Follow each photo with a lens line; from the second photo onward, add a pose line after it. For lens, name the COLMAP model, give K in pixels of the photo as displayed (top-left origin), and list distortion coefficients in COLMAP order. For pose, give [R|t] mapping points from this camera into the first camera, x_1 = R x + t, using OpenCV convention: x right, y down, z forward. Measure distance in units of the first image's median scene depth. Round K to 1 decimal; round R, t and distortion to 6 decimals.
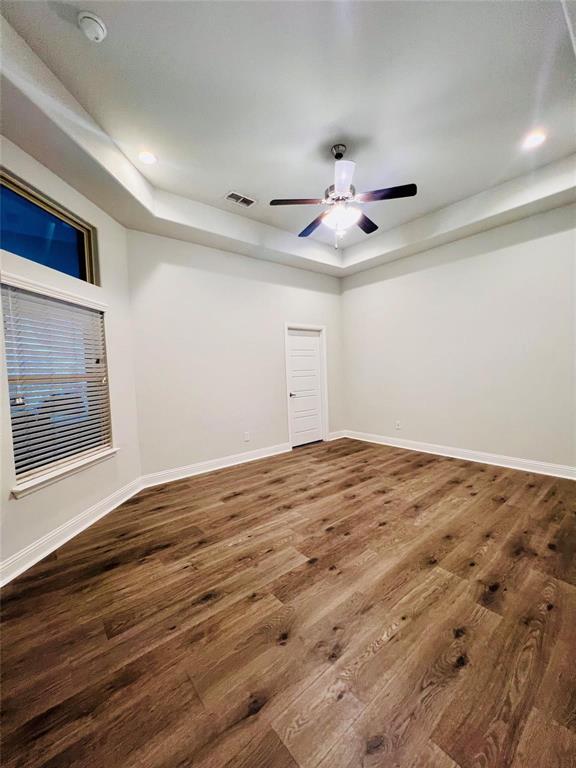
lens RADIAL K [[311.2, 0, 286.1], [0, 311.2, 384.2], [0, 0, 1]] dist [-0.005204, 0.001487]
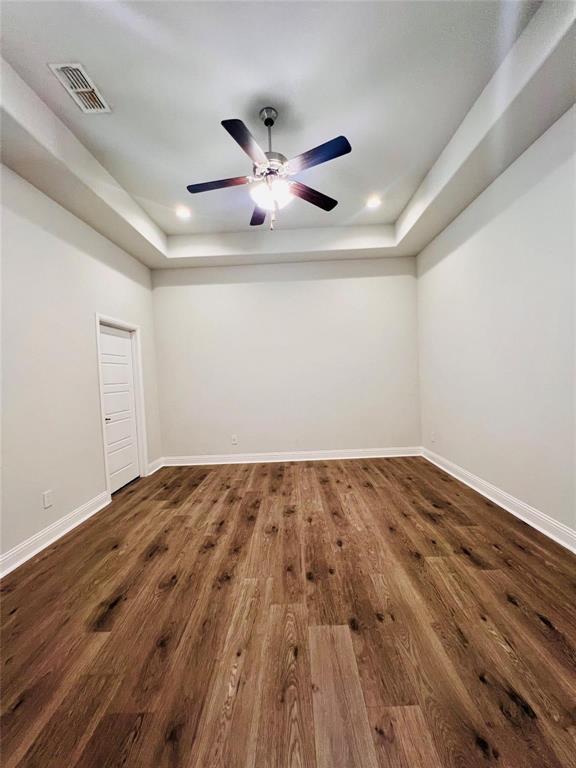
lens RADIAL K [[311.2, 0, 289.2], [0, 311.2, 384.6], [0, 0, 1]] dist [-0.005204, 0.001487]
pose [[0.643742, -0.016758, 0.765059, -0.360018], [0.058287, 0.997930, -0.027186, -0.000444], [-0.763020, 0.062094, 0.643385, 0.371548]]
